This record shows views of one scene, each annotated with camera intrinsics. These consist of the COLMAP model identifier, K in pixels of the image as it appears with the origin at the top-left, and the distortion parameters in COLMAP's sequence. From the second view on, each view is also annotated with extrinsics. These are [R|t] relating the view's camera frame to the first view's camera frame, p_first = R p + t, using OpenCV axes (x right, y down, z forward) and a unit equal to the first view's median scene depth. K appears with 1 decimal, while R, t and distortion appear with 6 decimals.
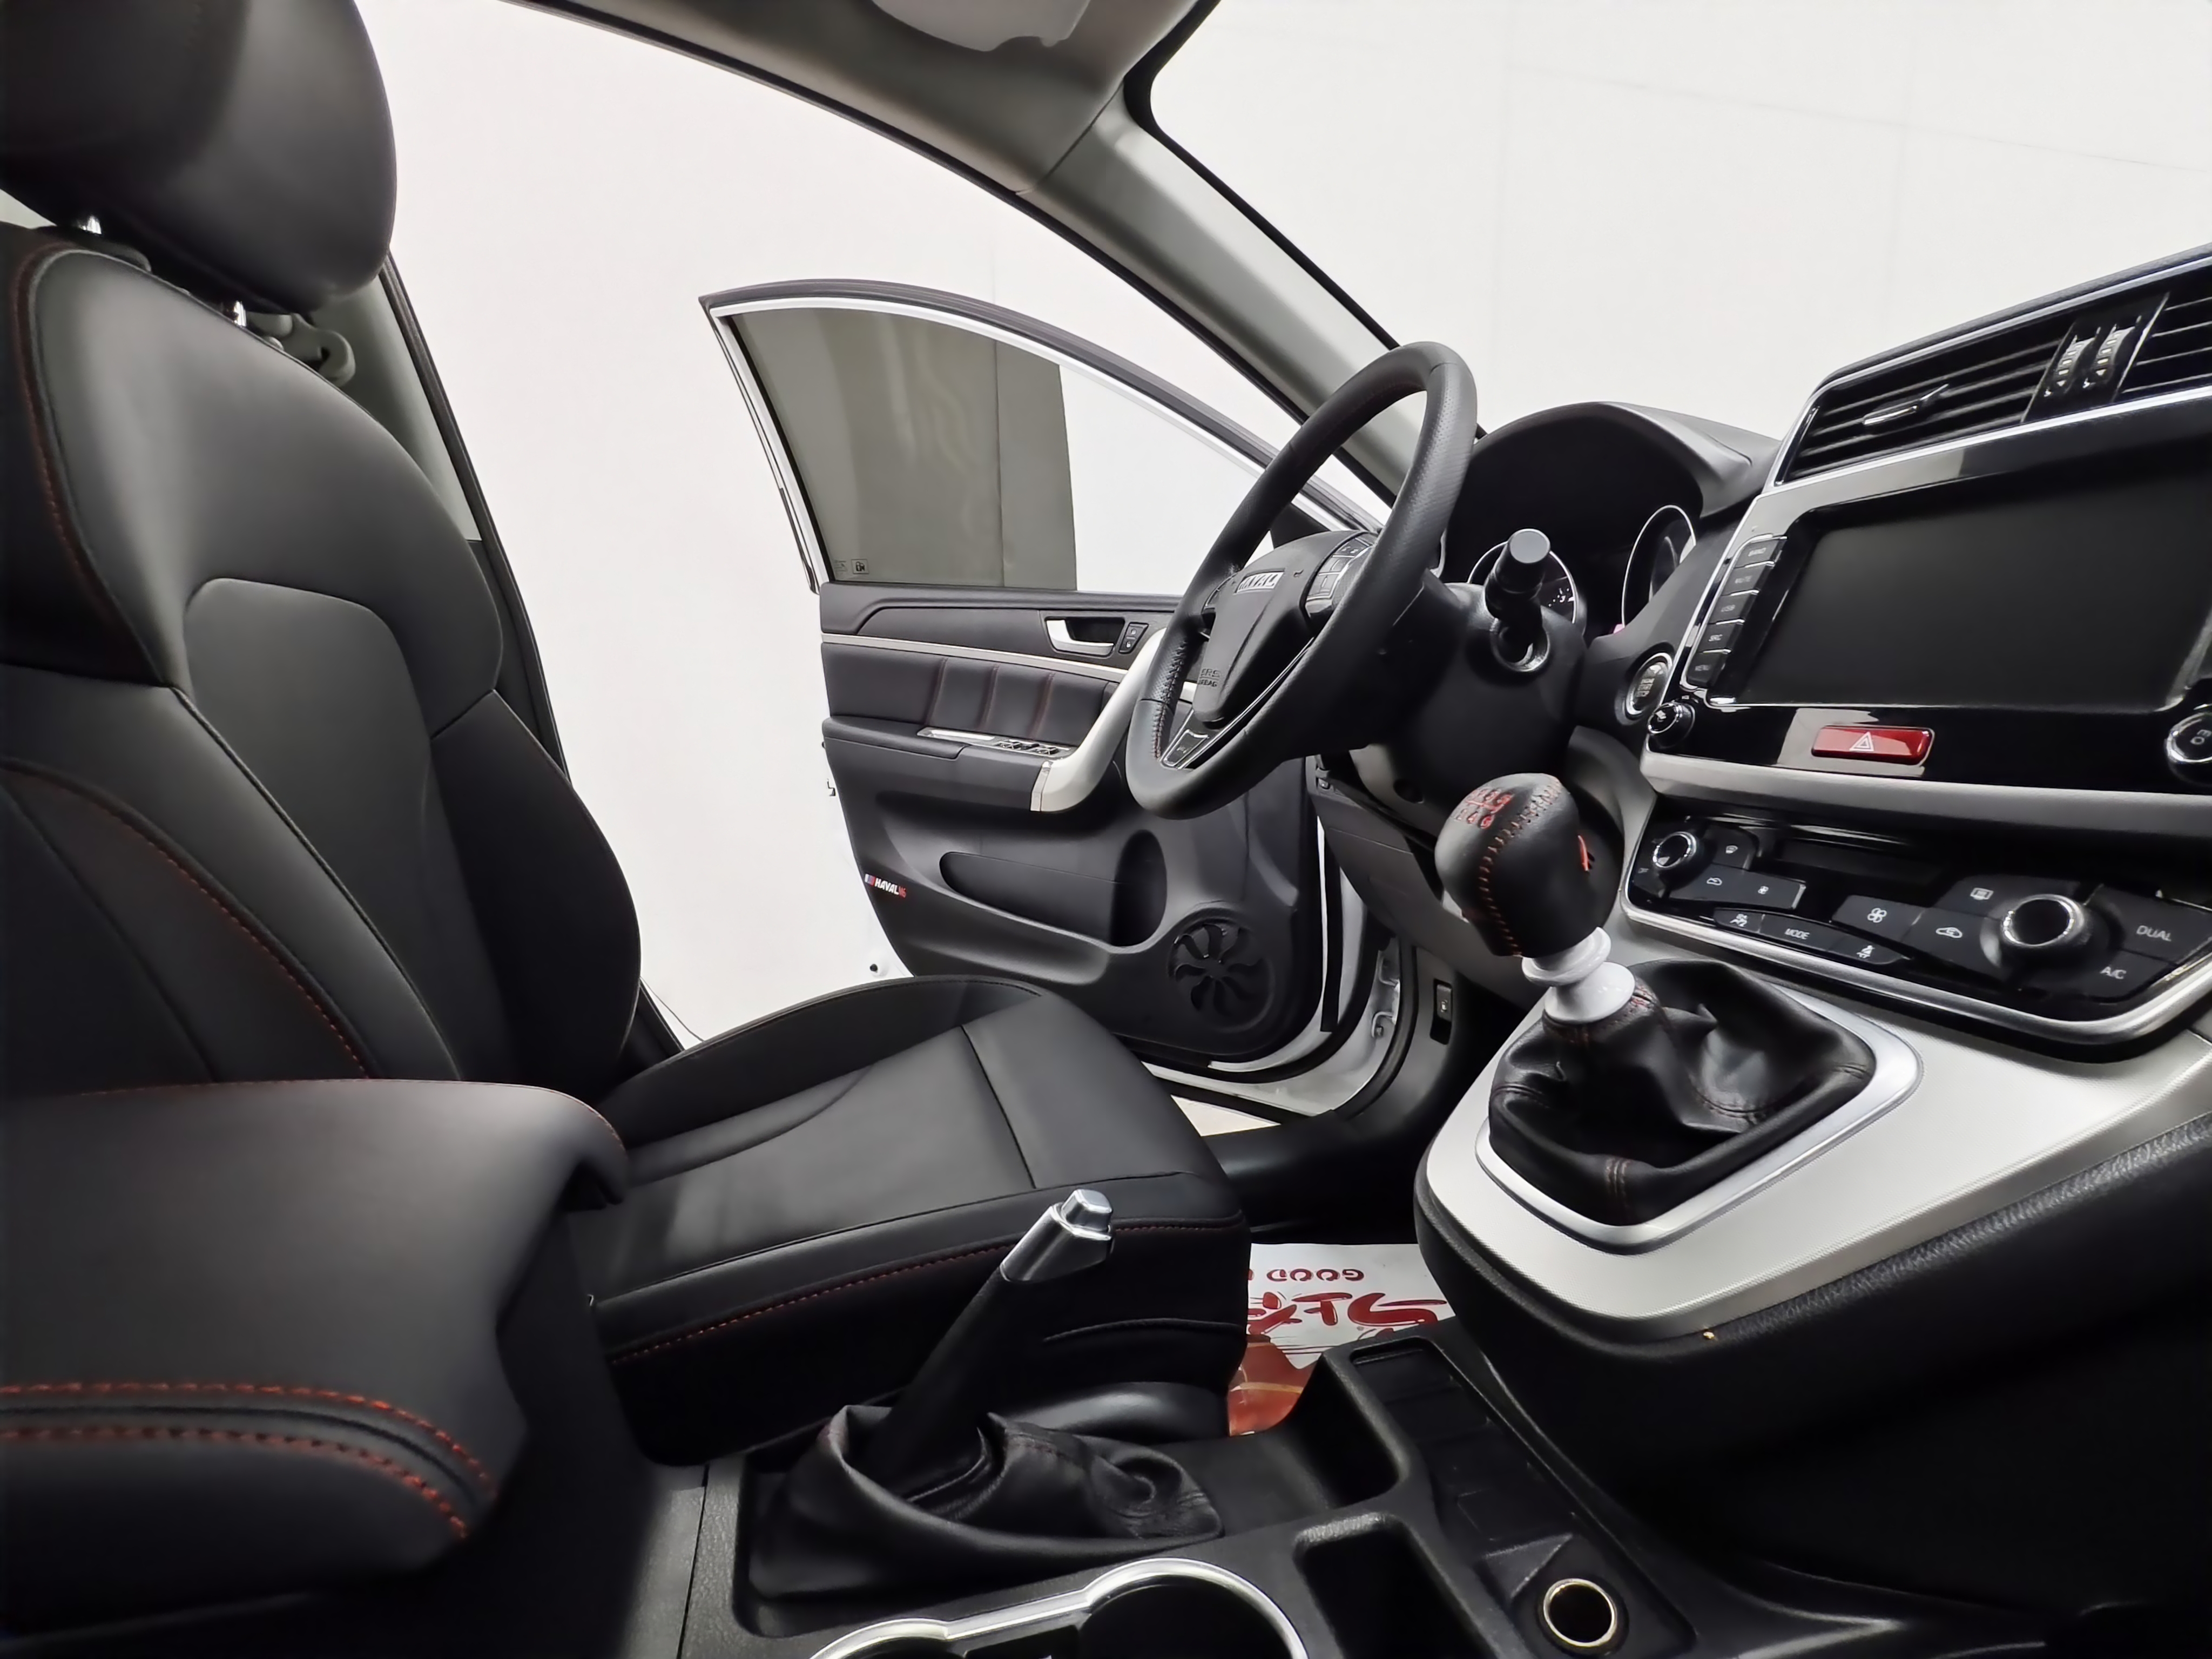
lens RADIAL K [[1037.0, 0, 1109.0], [0, 1037.0, 827.9], [0, 0, 1]] dist [-0.000563, -0.001110]
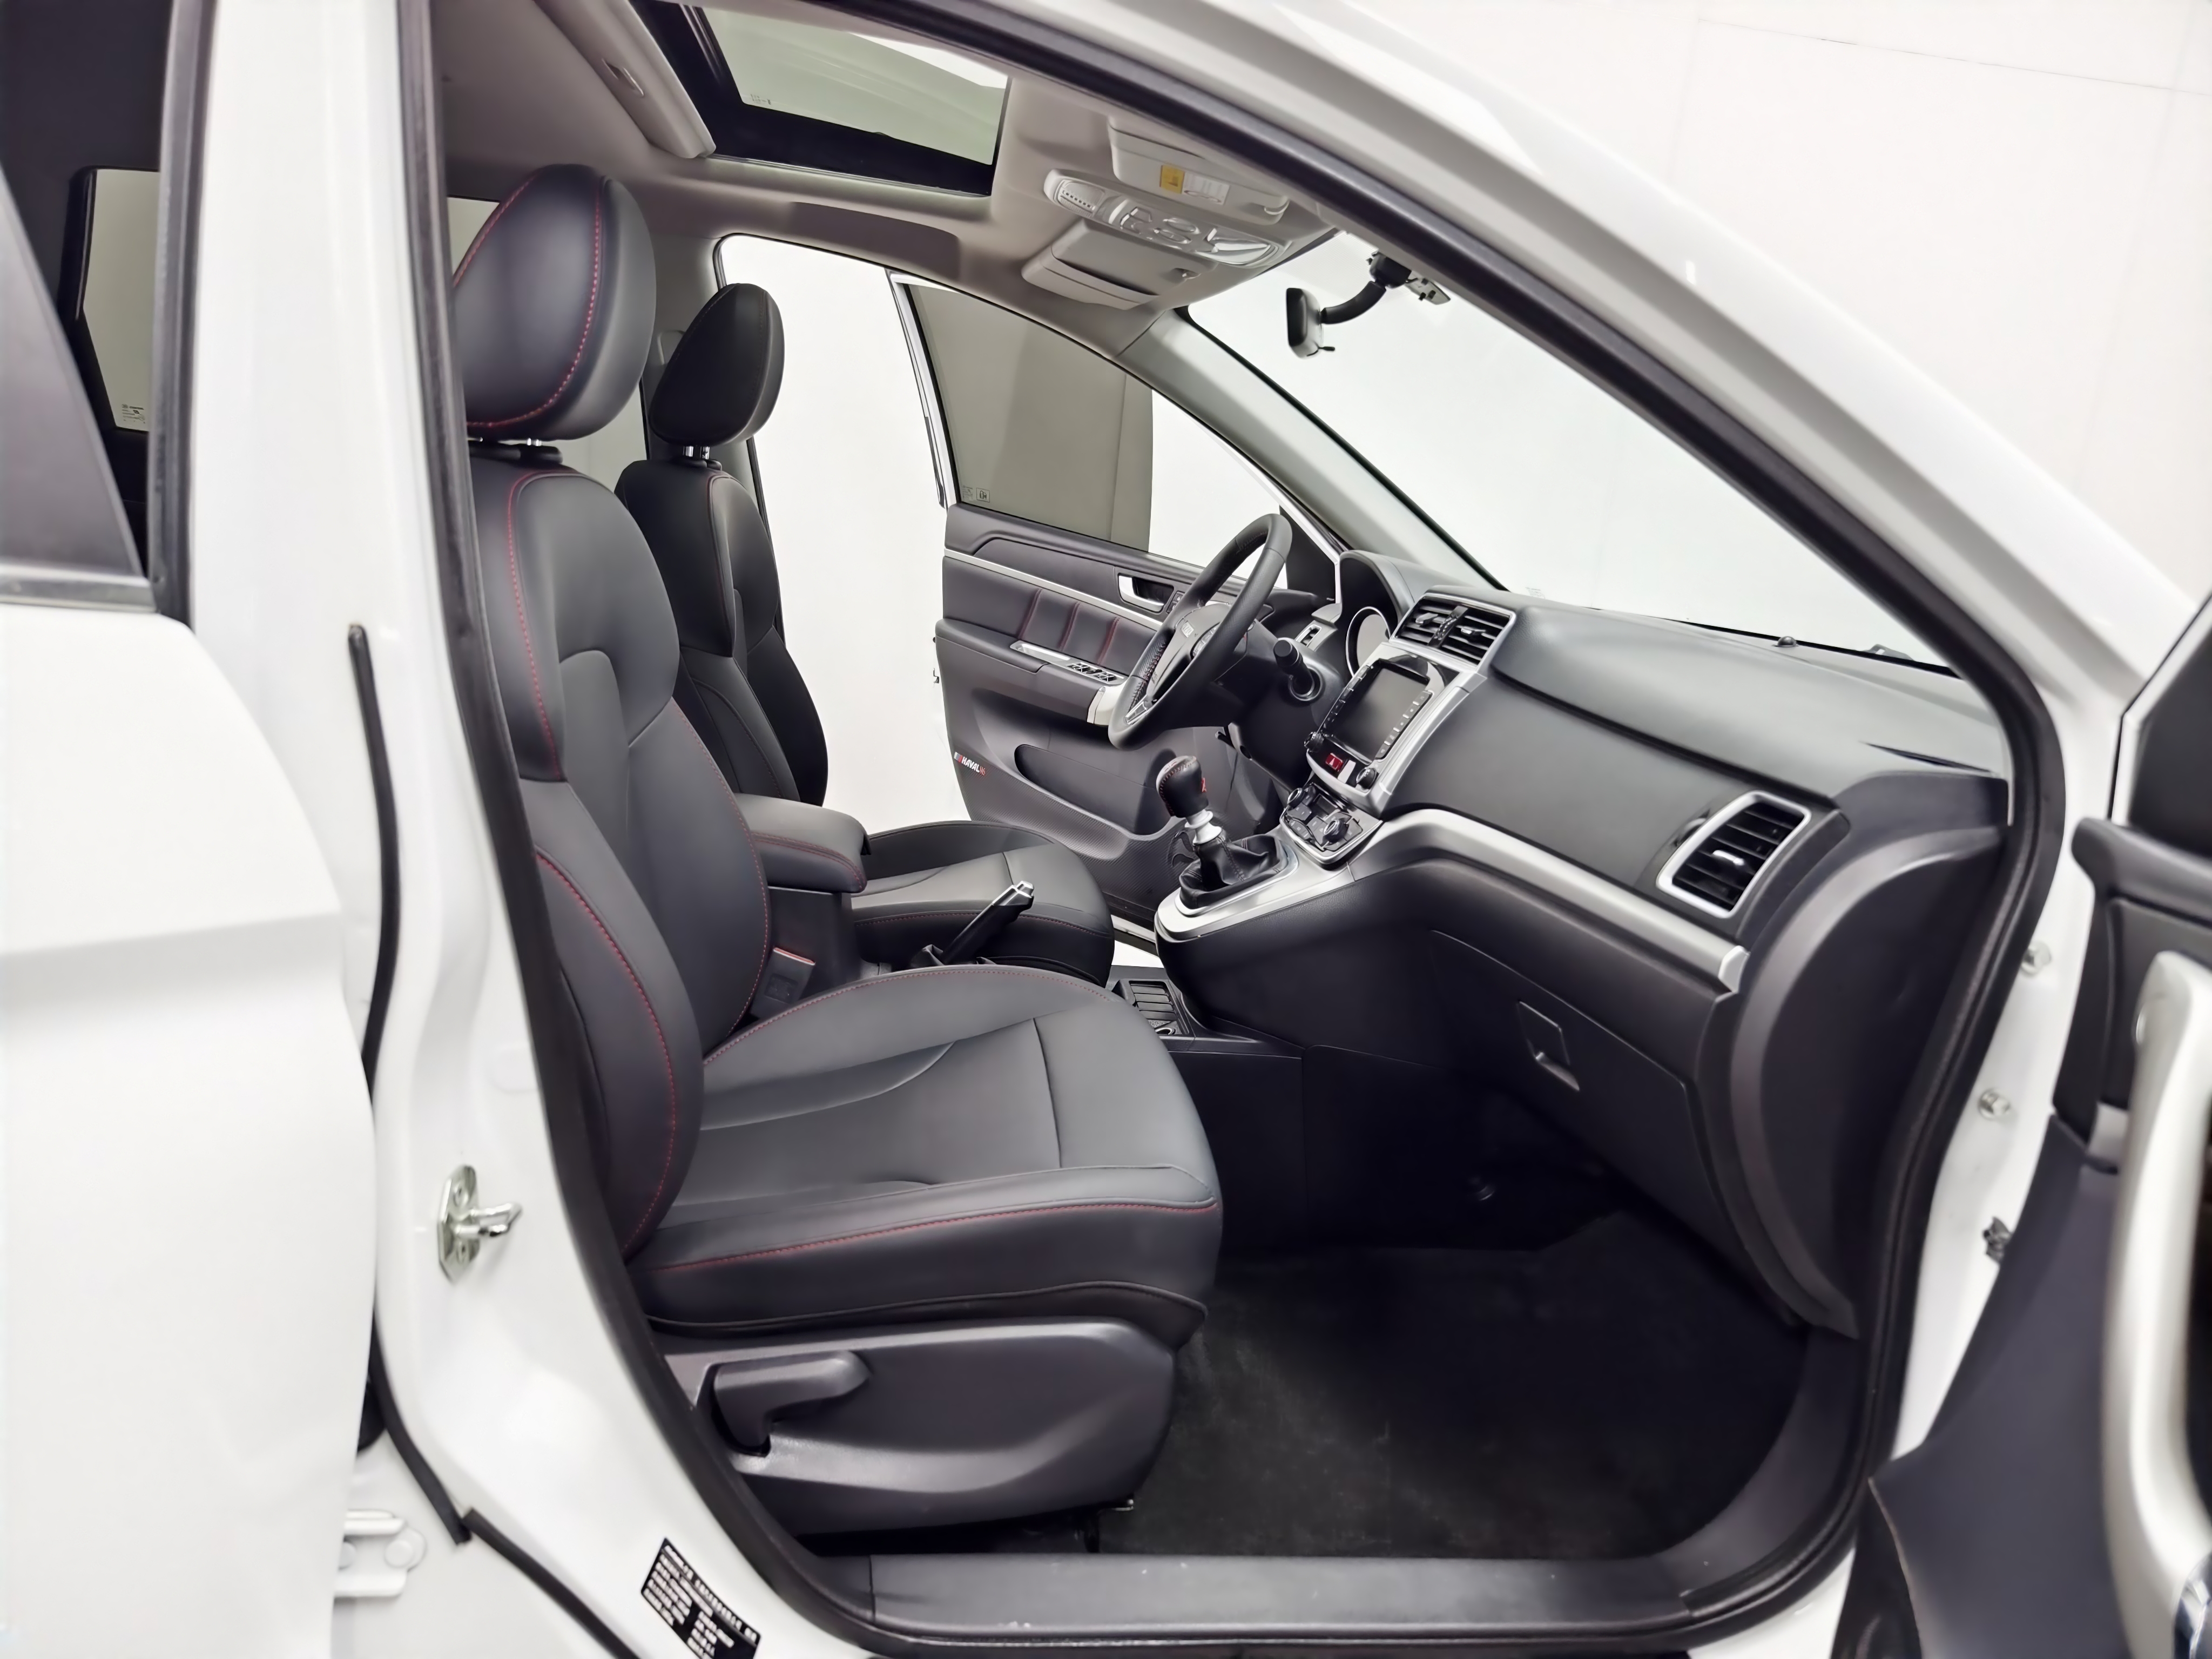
lens RADIAL K [[1480.9, 0, 1106.2], [0, 1480.9, 827.8], [0, 0, 1]] dist [-0.006753, -0.000103]
pose [[0.982834, 0.144559, -0.114630, 0.169957], [-0.135497, 0.987271, 0.083291, -0.041239], [0.125212, -0.066329, 0.989910, -0.789615]]
